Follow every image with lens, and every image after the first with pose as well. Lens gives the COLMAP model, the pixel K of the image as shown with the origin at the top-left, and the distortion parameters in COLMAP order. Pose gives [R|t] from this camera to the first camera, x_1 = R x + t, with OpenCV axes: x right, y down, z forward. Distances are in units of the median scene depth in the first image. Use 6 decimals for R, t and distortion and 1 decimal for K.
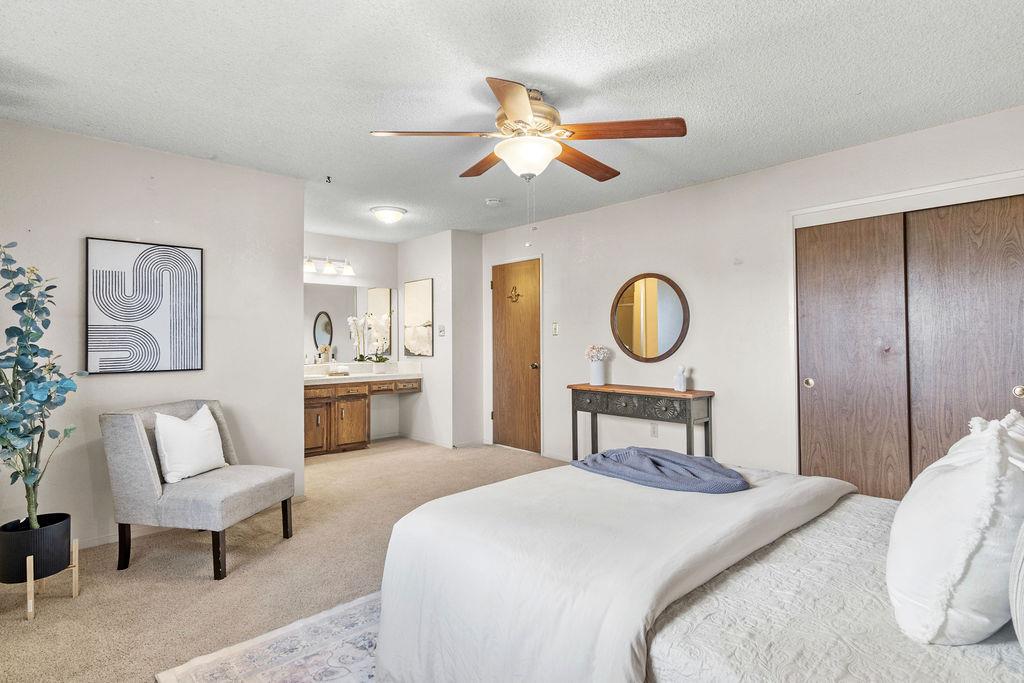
lens RADIAL K [[534.5, 0, 504.7], [0, 534.5, 336.1], [0, 0, 1]] dist [0.002172, 0.000065]
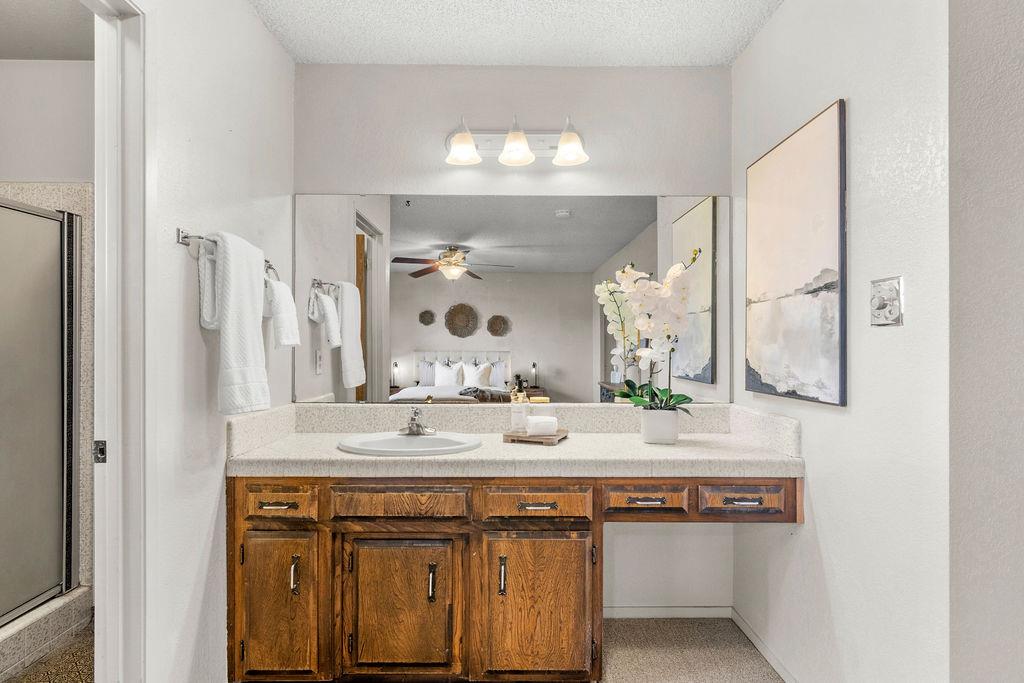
lens RADIAL K [[523.5, 0, 514.2], [0, 523.5, 346.7], [0, 0, 1]] dist [0.002500, -0.000211]
pose [[0.753323, 0.005184, -0.657630, -0.091256], [0.001419, 0.999954, 0.009509, 0.007152], [0.657649, -0.008096, 0.753281, 0.731173]]
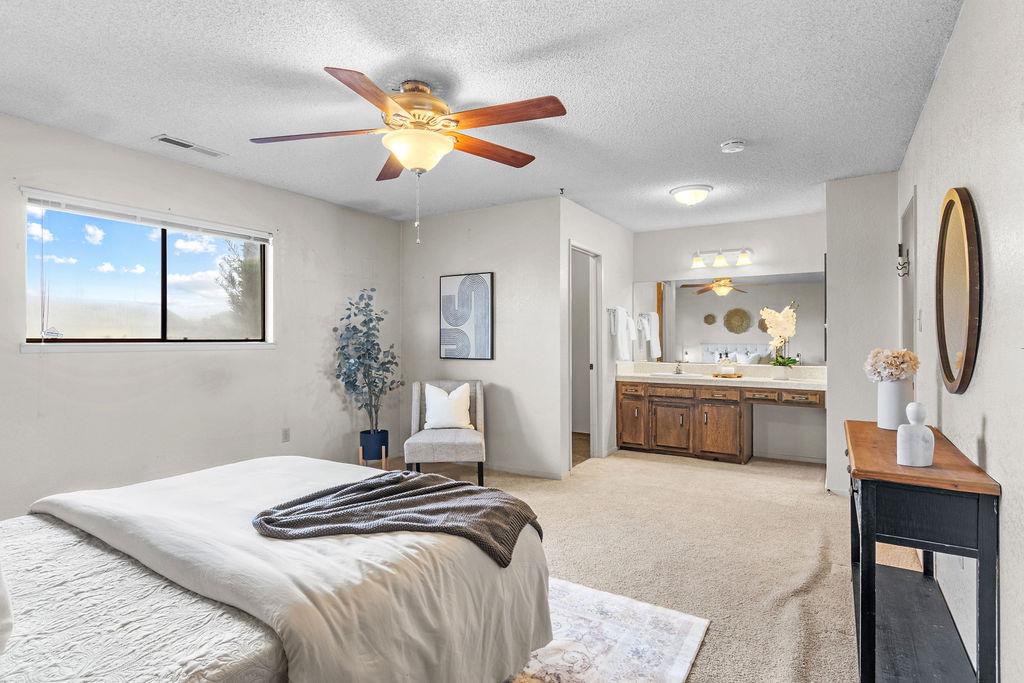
lens RADIAL K [[534.5, 0, 504.7], [0, 534.5, 336.1], [0, 0, 1]] dist [0.002172, 0.000065]
pose [[0.272156, -0.002399, -0.962250, 0.462187], [0.005171, 0.999986, -0.001031, 0.002419], [0.962239, -0.004695, 0.272165, 0.393659]]
